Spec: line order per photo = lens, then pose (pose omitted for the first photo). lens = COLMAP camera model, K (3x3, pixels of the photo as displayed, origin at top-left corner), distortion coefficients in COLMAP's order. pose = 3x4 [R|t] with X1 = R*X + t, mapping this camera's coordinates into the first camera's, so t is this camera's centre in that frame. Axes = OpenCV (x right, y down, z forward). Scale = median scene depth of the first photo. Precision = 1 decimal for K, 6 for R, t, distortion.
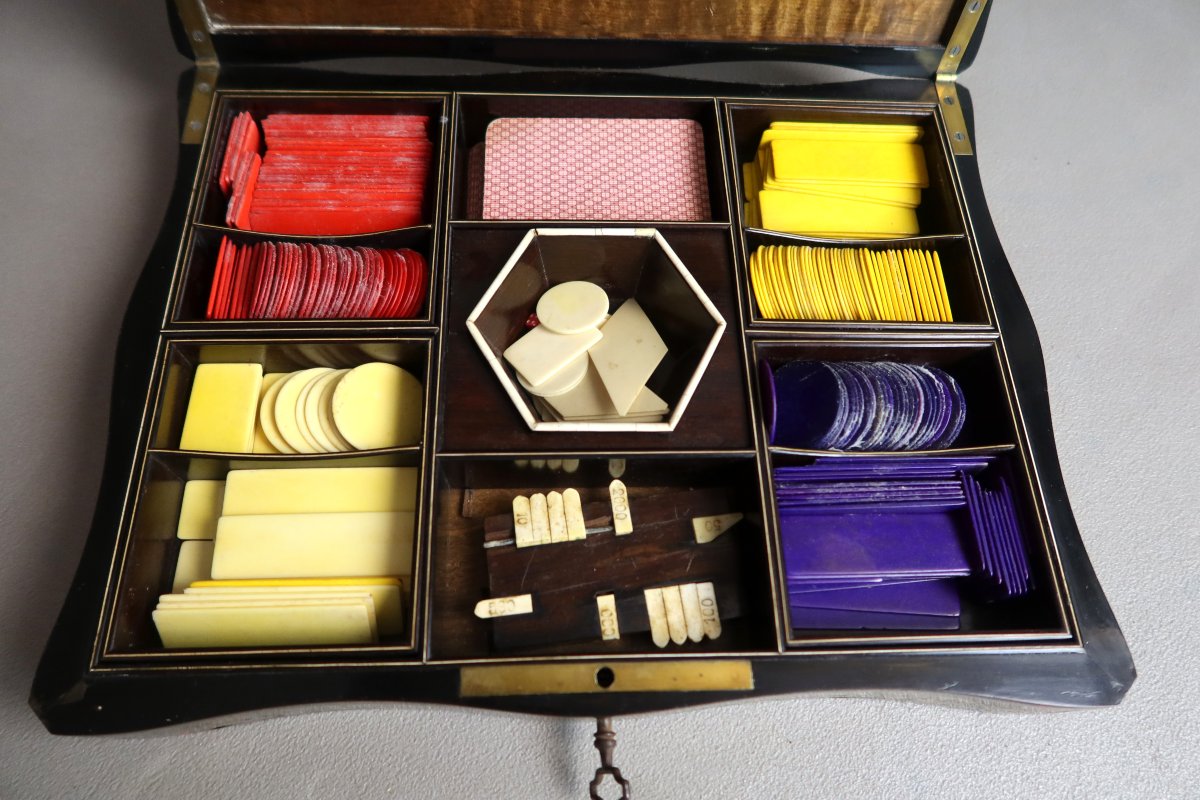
lens RADIAL K [[816.4, 0, 597.5], [0, 816.4, 400.0], [0, 0, 1]] dist [-0.033339, 0.003771]
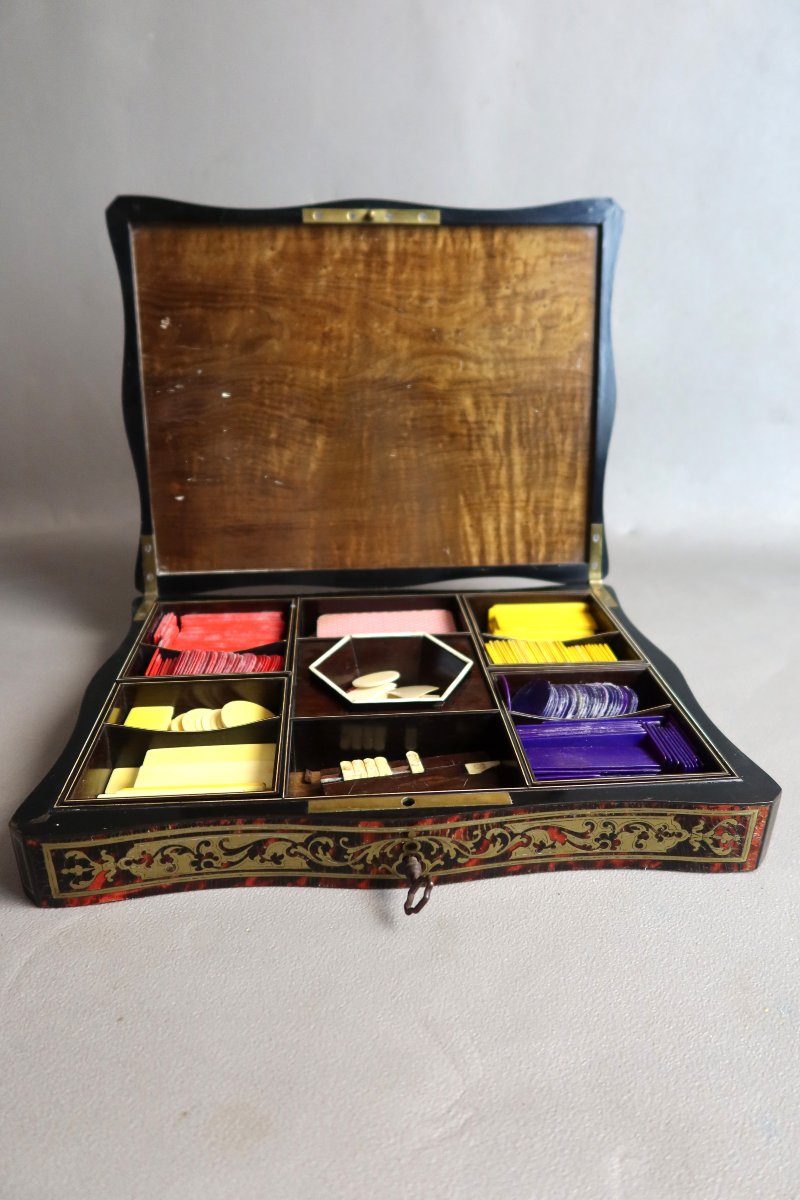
lens RADIAL K [[816.4, 0, 403.9], [0, 816.4, 599.9], [0, 0, 1]] dist [-0.033339, 0.003771]
pose [[0.997231, -0.067932, 0.030262, -0.014501], [0.070538, 0.735098, -0.674282, 0.847303], [0.023560, 0.674549, 0.737854, -0.248037]]
